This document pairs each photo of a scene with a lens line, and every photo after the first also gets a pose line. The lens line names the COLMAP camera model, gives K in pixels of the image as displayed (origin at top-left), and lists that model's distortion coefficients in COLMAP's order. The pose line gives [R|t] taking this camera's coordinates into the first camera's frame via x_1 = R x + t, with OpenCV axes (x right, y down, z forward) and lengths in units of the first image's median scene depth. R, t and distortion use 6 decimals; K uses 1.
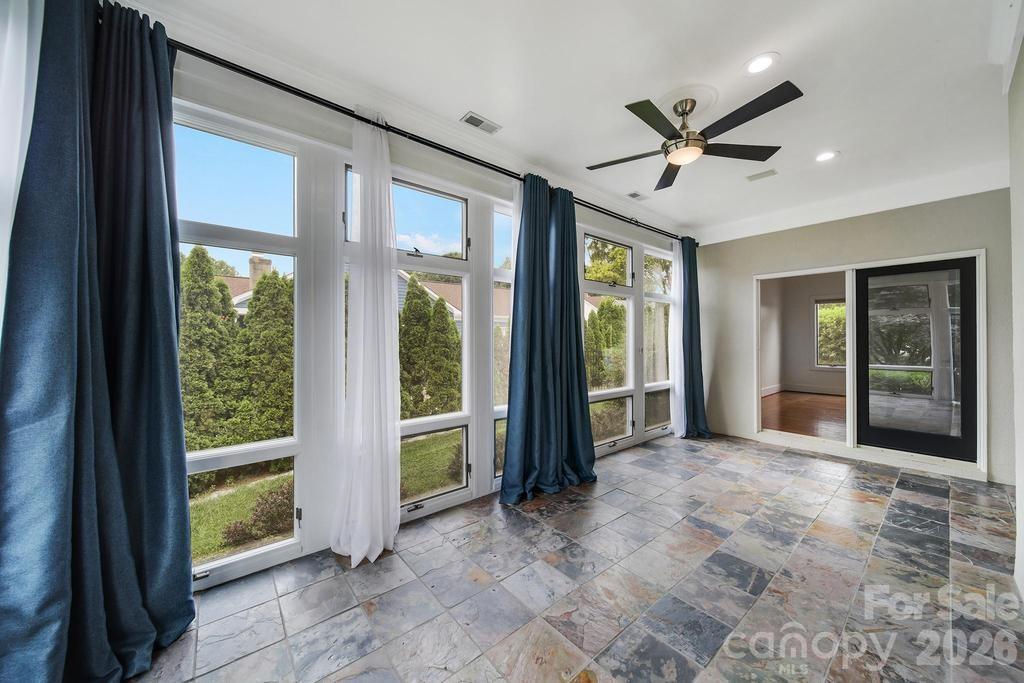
lens RADIAL K [[361.6, 0, 509.5], [0, 361.6, 336.1], [0, 0, 1]] dist [-0.002133, -0.000172]
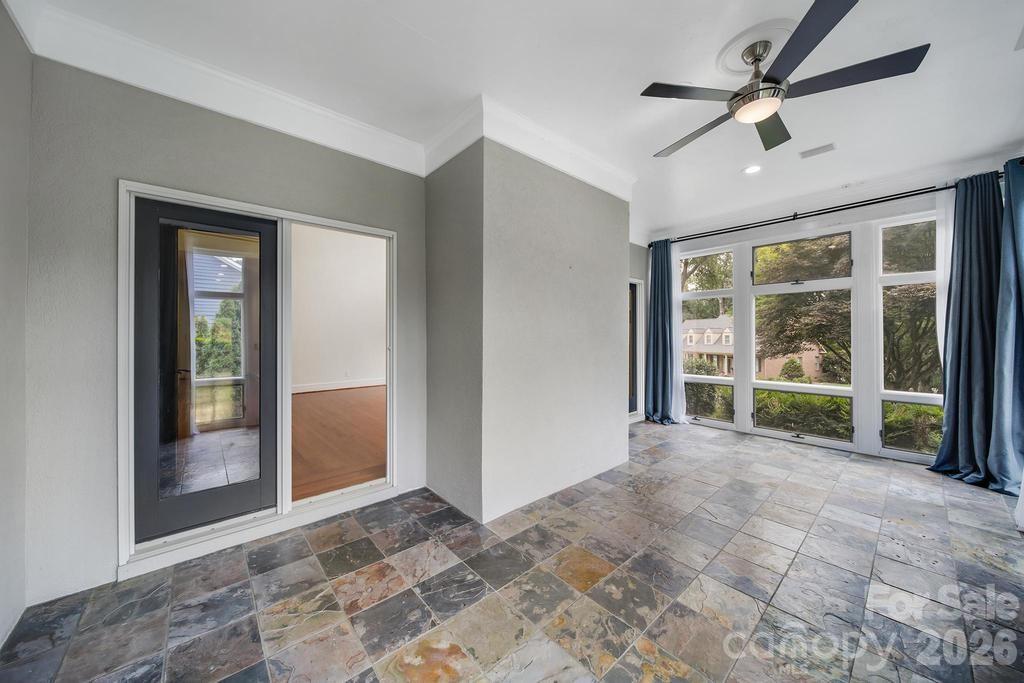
lens RADIAL K [[357.5, 0, 507.3], [0, 357.5, 331.9], [0, 0, 1]] dist [-0.000554, -0.000053]
pose [[-0.999833, 0.001040, -0.018231, 1.044717], [0.001264, 0.999924, -0.012294, 0.010779], [0.018217, -0.012315, -0.999758, 1.751979]]
